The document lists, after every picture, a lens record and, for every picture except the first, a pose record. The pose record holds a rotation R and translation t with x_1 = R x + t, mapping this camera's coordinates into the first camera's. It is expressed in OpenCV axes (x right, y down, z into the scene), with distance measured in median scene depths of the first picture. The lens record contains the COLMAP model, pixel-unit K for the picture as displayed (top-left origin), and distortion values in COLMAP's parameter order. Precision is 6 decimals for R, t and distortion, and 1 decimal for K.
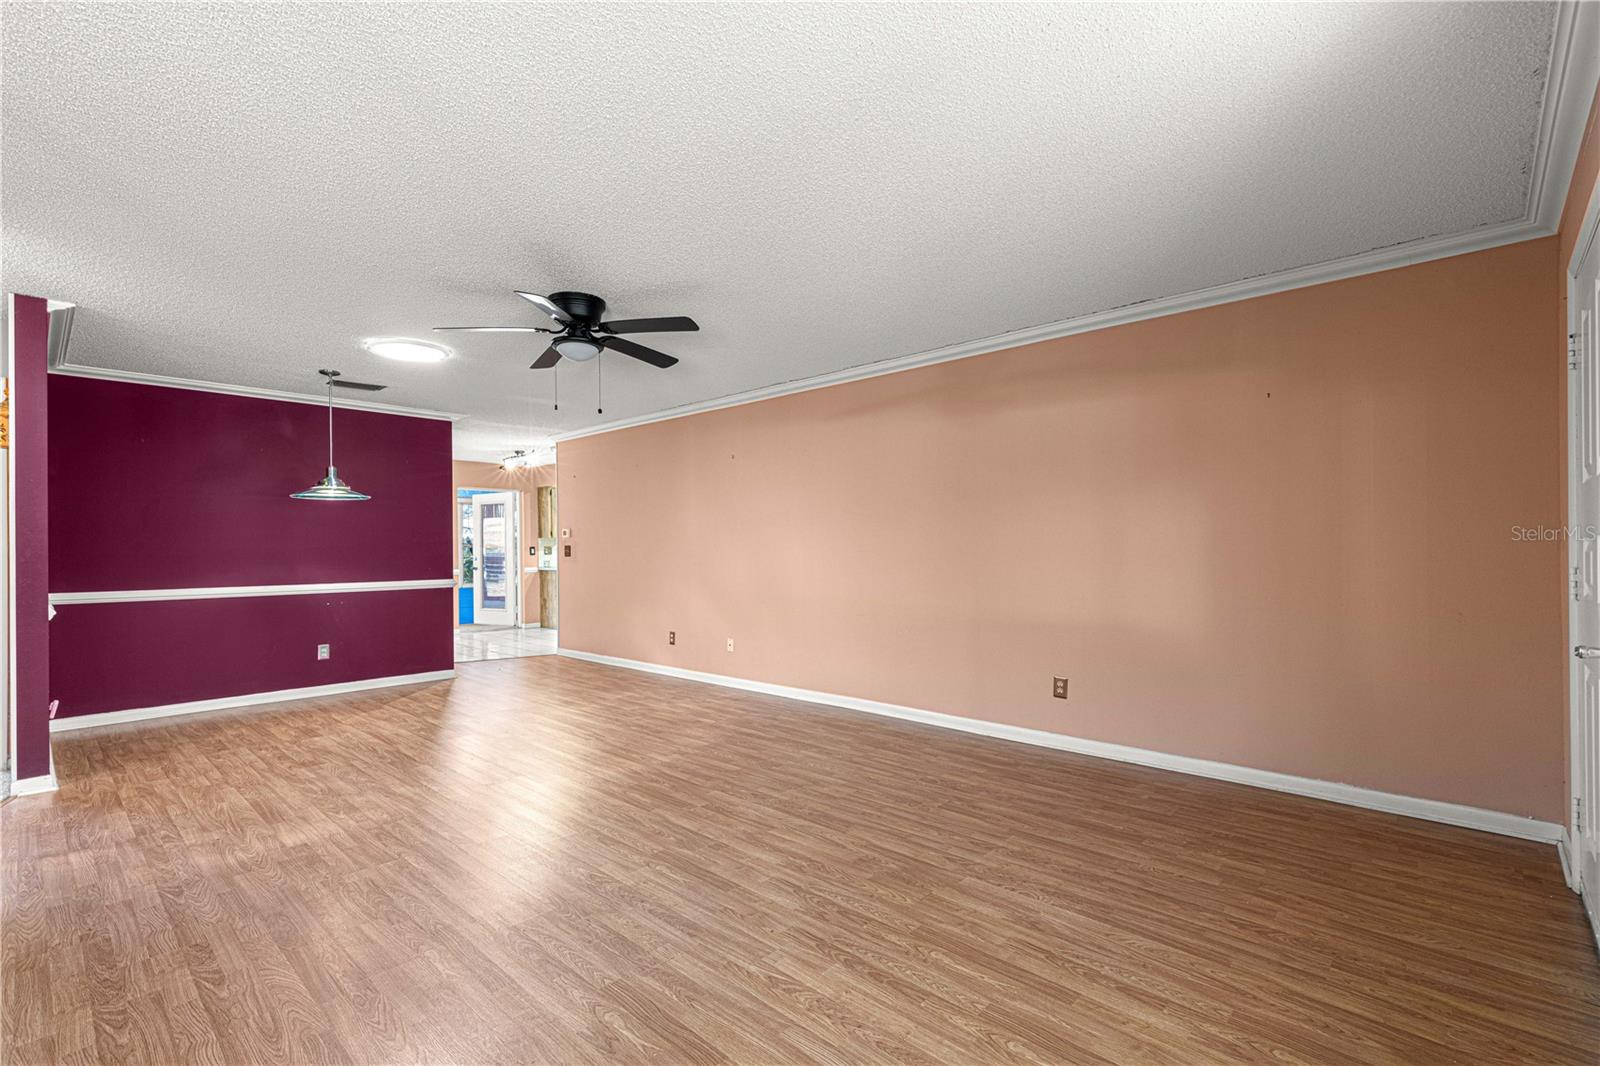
lens RADIAL K [[724.9, 0, 804.1], [0, 724.9, 546.3], [0, 0, 1]] dist [0.009499, -0.000104]
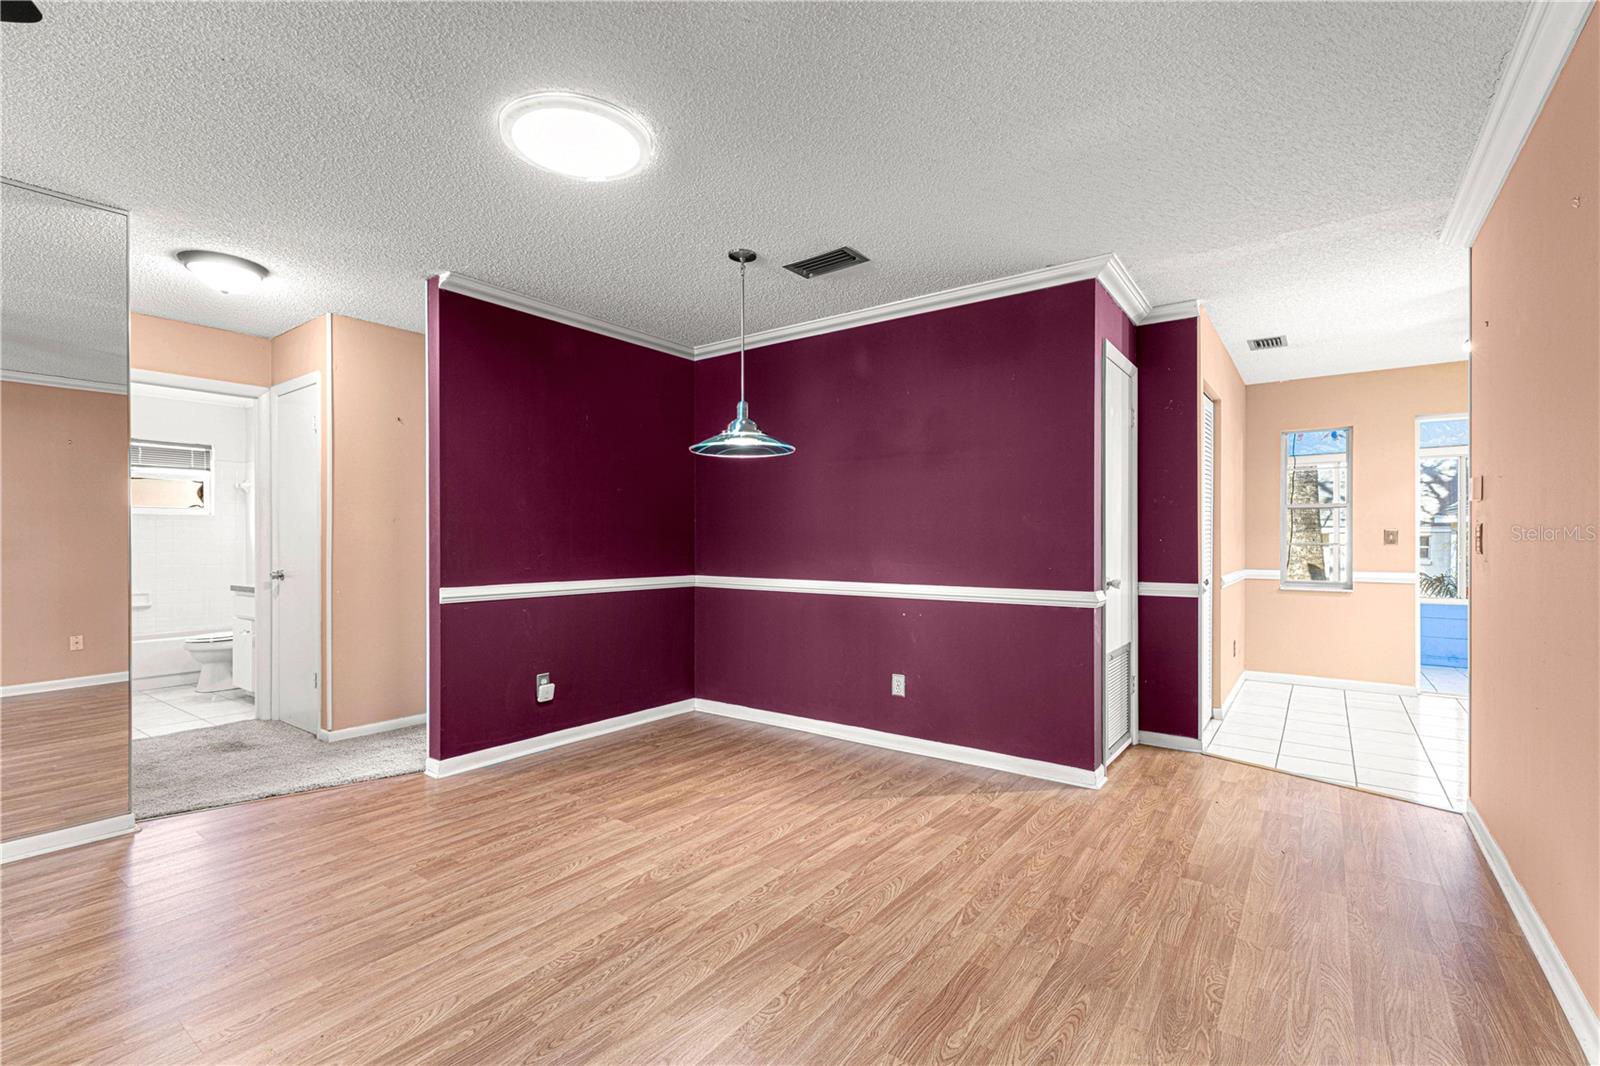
lens RADIAL K [[713.1, 0, 801.9], [0, 713.1, 541.4], [0, 0, 1]] dist [0.005550, -0.000823]
pose [[0.113383, 0.011165, -0.993489, -0.023614], [0.000563, 0.999936, 0.011301, 0.006583], [0.993551, -0.001841, 0.113369, 1.156688]]
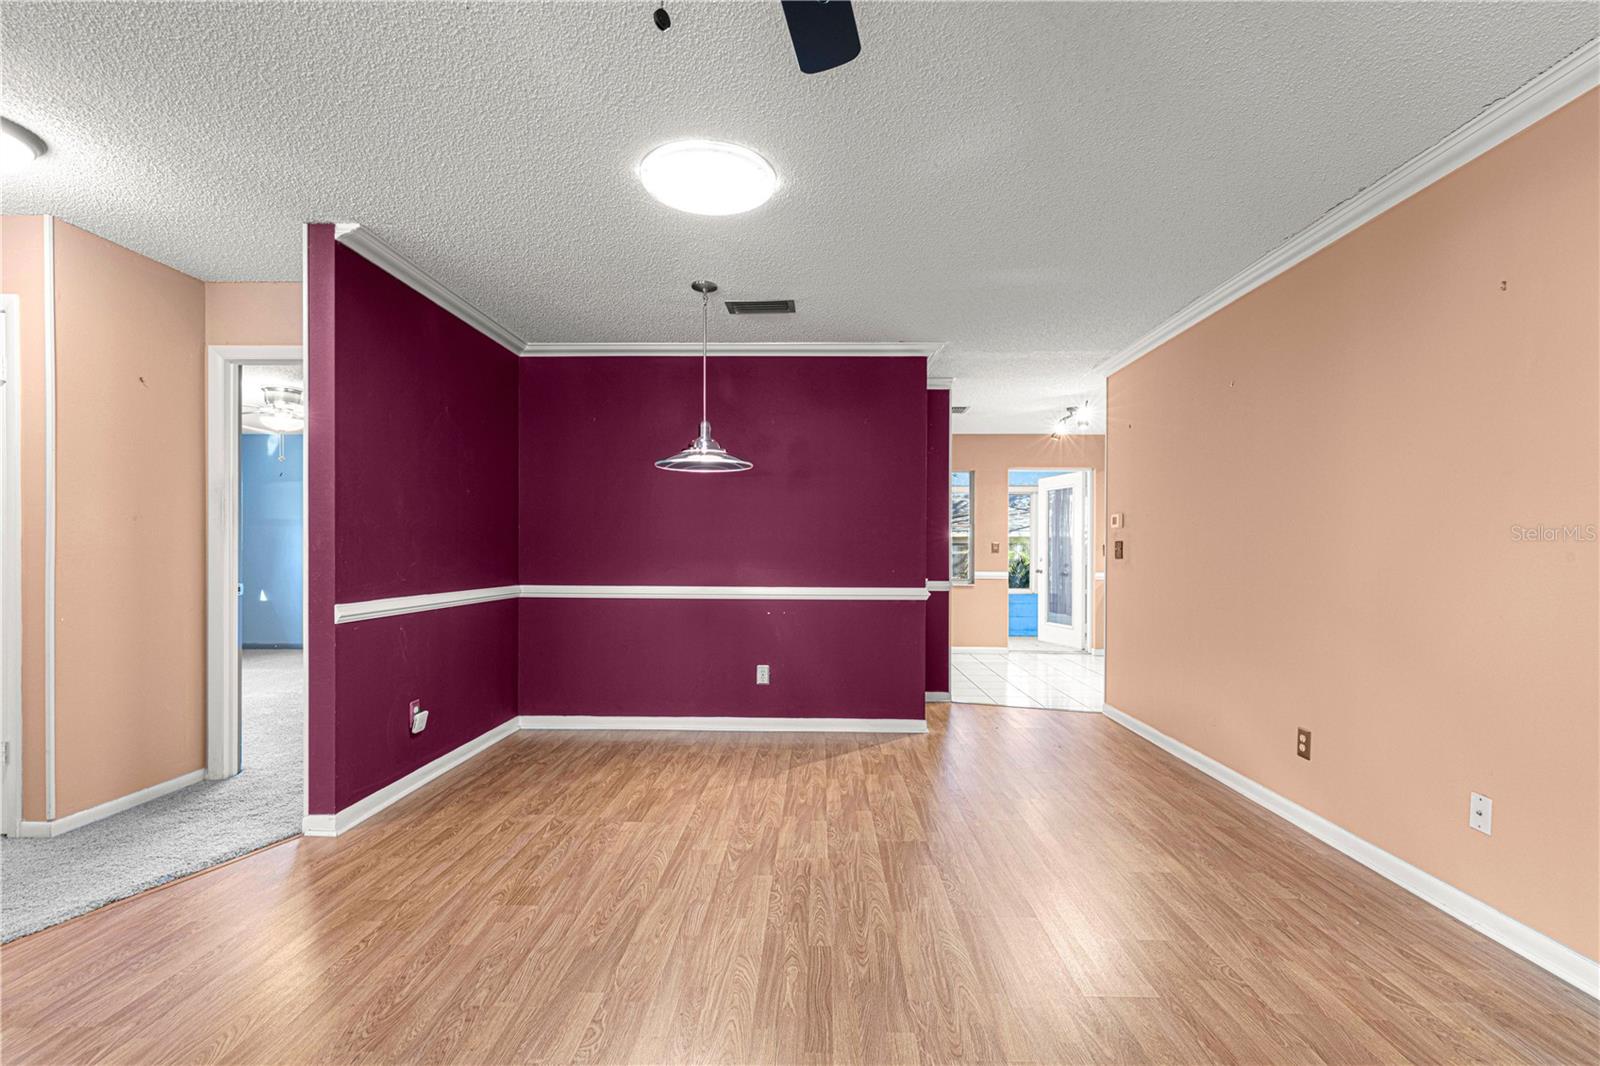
lens RADIAL K [[721.2, 0, 801.9], [0, 721.2, 556.2], [0, 0, 1]] dist [0.003006, -0.000103]
pose [[0.660897, 0.019518, -0.750222, -0.081681], [-0.009549, 0.999800, 0.017599, 0.006631], [0.750416, -0.004468, 0.660951, 0.724376]]
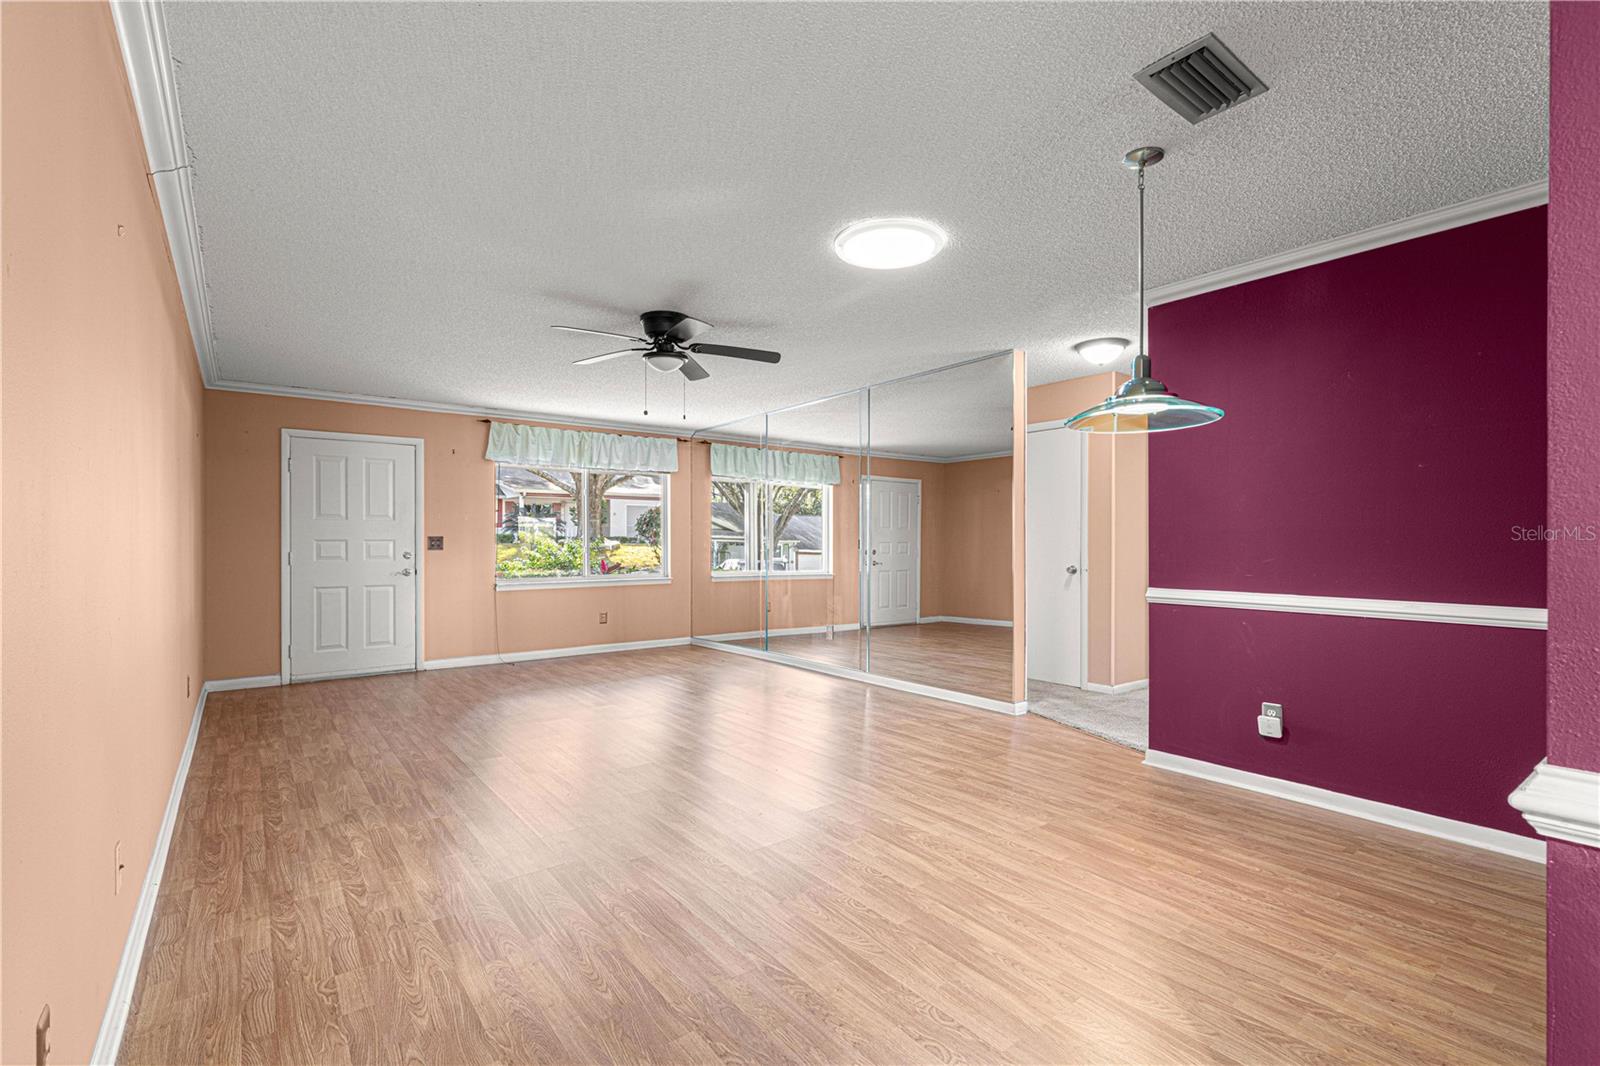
lens RADIAL K [[710.6, 0, 795.9], [0, 710.6, 534.2], [0, 0, 1]] dist [0.004305, 0.000054]
pose [[-0.985411, 0.012986, 0.169693, -0.598740], [0.010413, 0.999817, -0.016042, 0.013434], [-0.169870, -0.014041, -0.985366, 1.764840]]
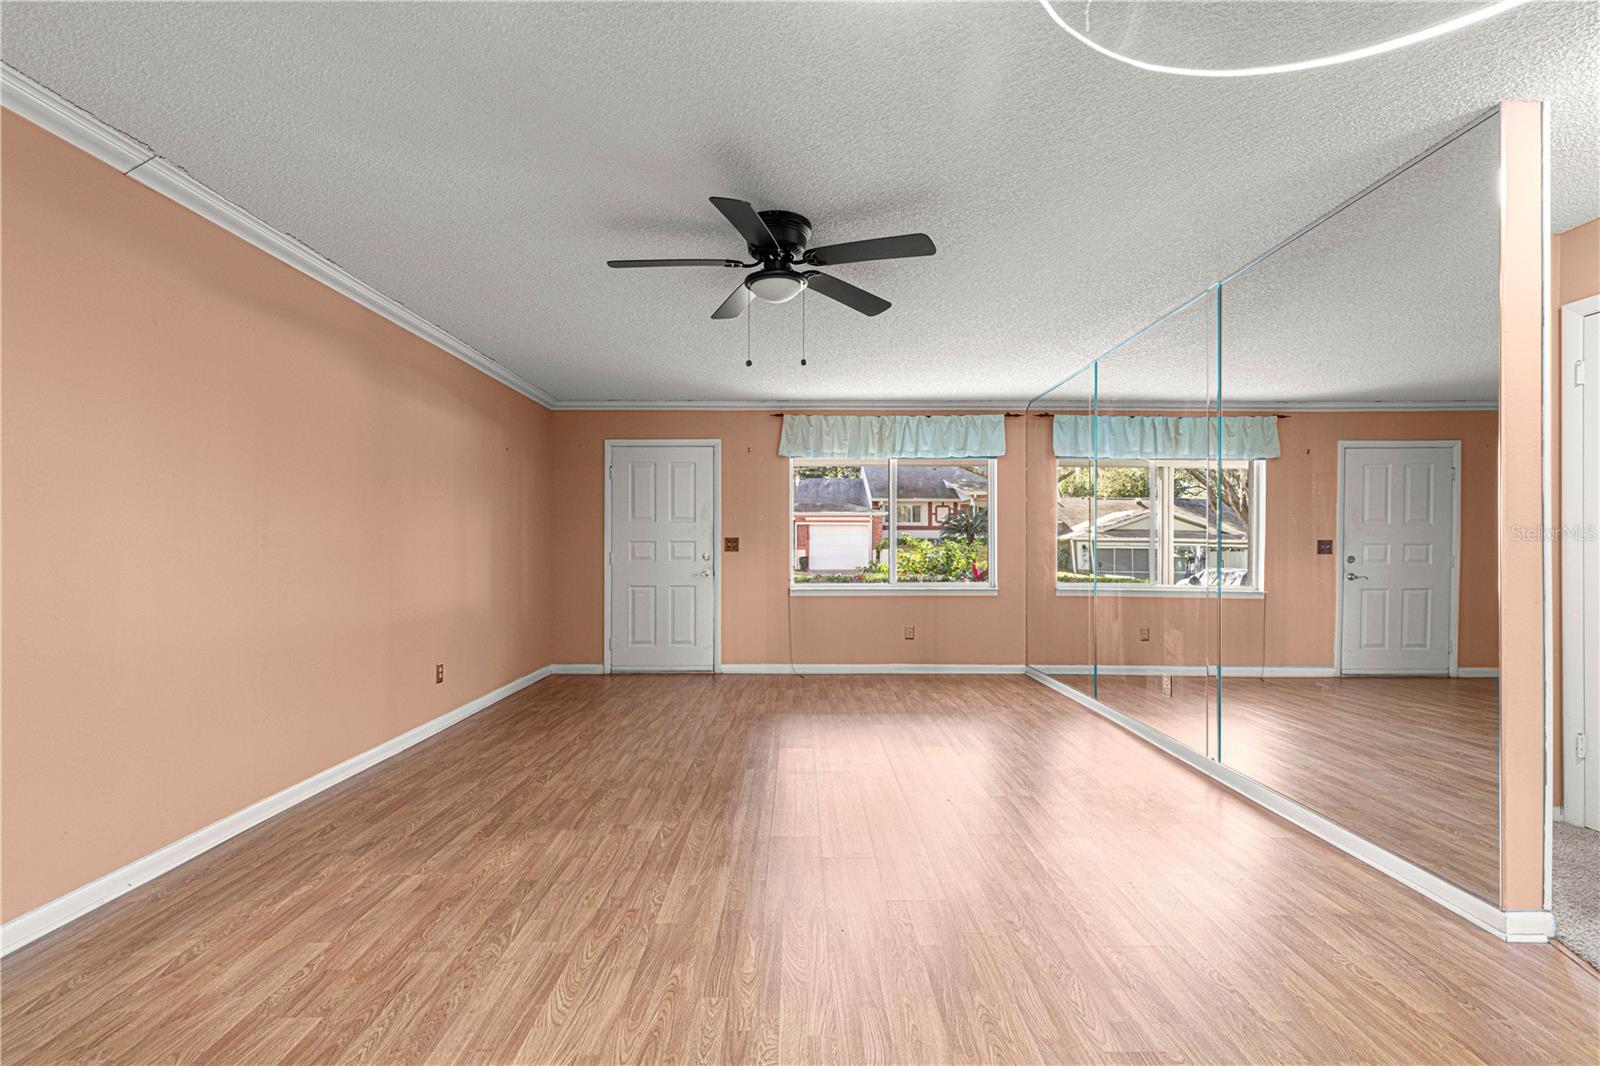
lens RADIAL K [[713.1, 0, 801.9], [0, 713.1, 541.4], [0, 0, 1]] dist [0.005550, -0.000823]
pose [[-0.682900, 0.013304, 0.730390, -0.774349], [0.004227, 0.999889, -0.014260, 0.015436], [-0.730499, -0.006651, -0.682881, 1.302063]]
